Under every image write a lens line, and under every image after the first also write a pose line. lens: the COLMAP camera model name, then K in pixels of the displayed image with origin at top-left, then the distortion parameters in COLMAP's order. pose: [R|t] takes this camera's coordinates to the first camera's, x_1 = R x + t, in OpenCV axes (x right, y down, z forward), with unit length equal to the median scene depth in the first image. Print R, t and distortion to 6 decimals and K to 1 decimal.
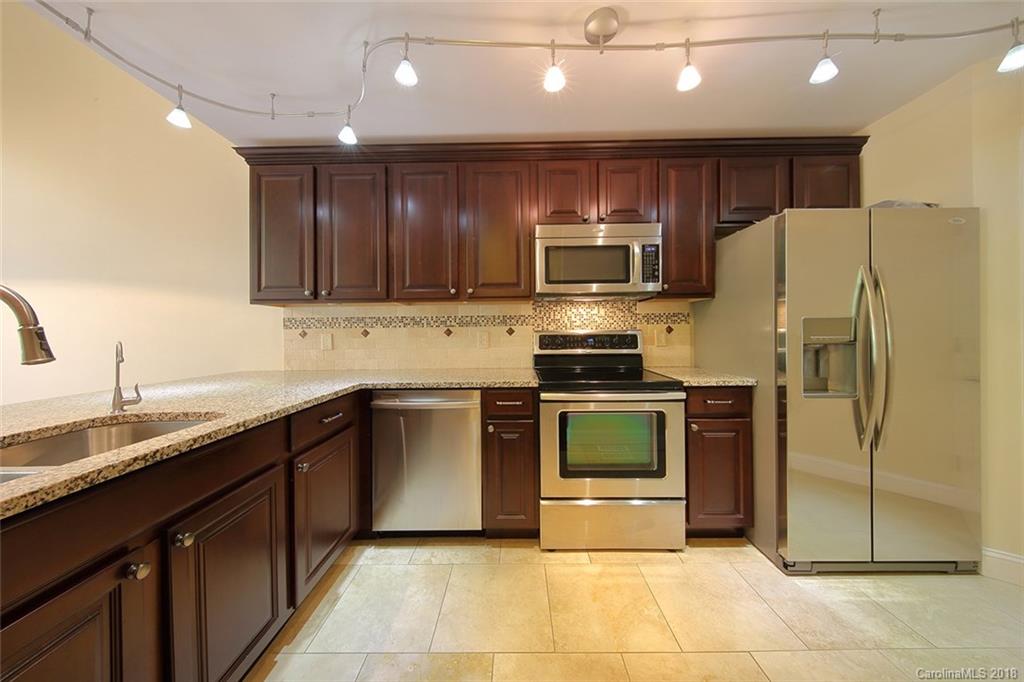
lens RADIAL K [[319.8, 0, 516.3], [0, 319.8, 342.7], [0, 0, 1]] dist [-0.000470, -0.000045]
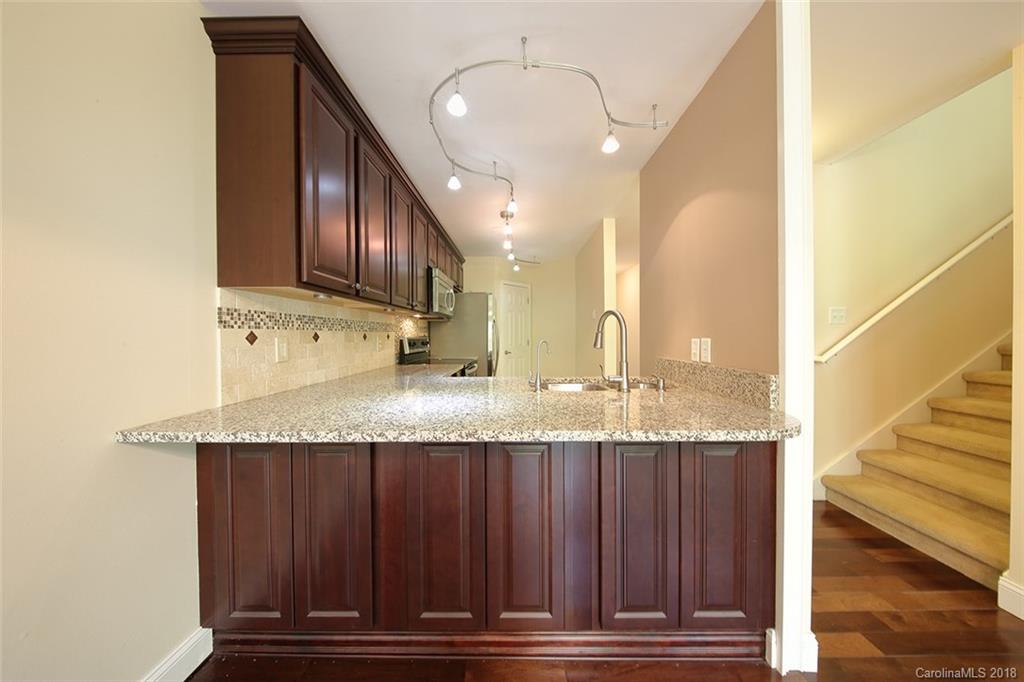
lens RADIAL K [[319.8, 0, 516.3], [0, 319.8, 342.7], [0, 0, 1]] dist [-0.000470, -0.000045]
pose [[0.013411, -0.010213, 0.999858, -1.251344], [0.040640, 0.999127, 0.009660, -0.003473], [-0.999084, 0.040505, 0.013815, 0.501682]]
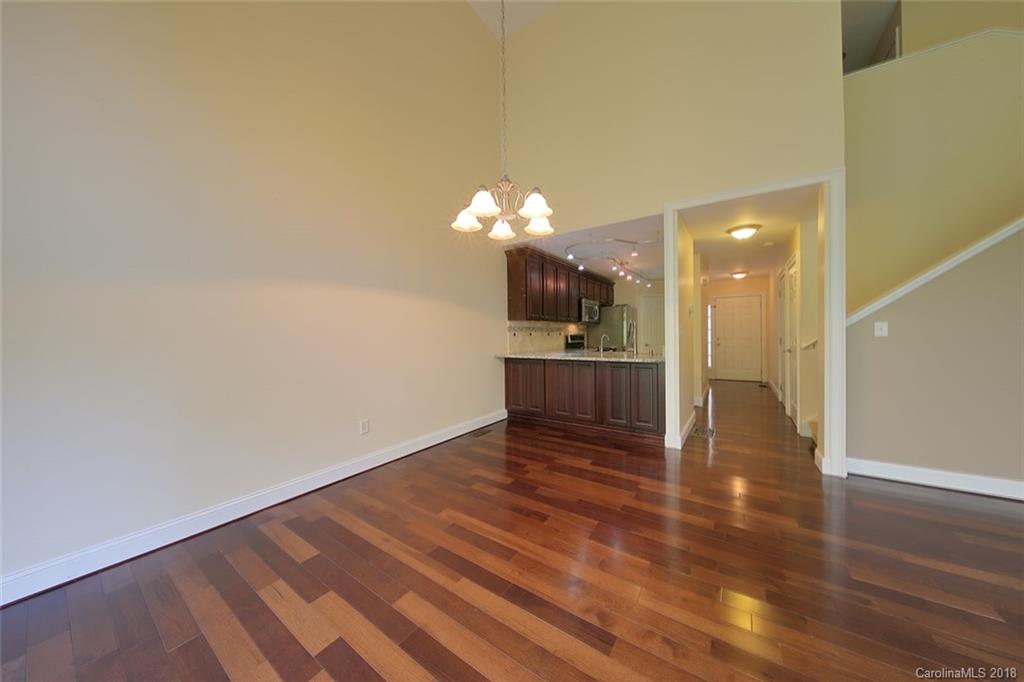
lens RADIAL K [[319.8, 0, 516.3], [0, 319.8, 342.7], [0, 0, 1]] dist [-0.000470, -0.000045]
pose [[0.577959, -0.012469, 0.815971, -2.306954], [0.038931, 0.999166, -0.012306, 0.050943], [-0.815137, 0.038879, 0.577962, -0.173782]]
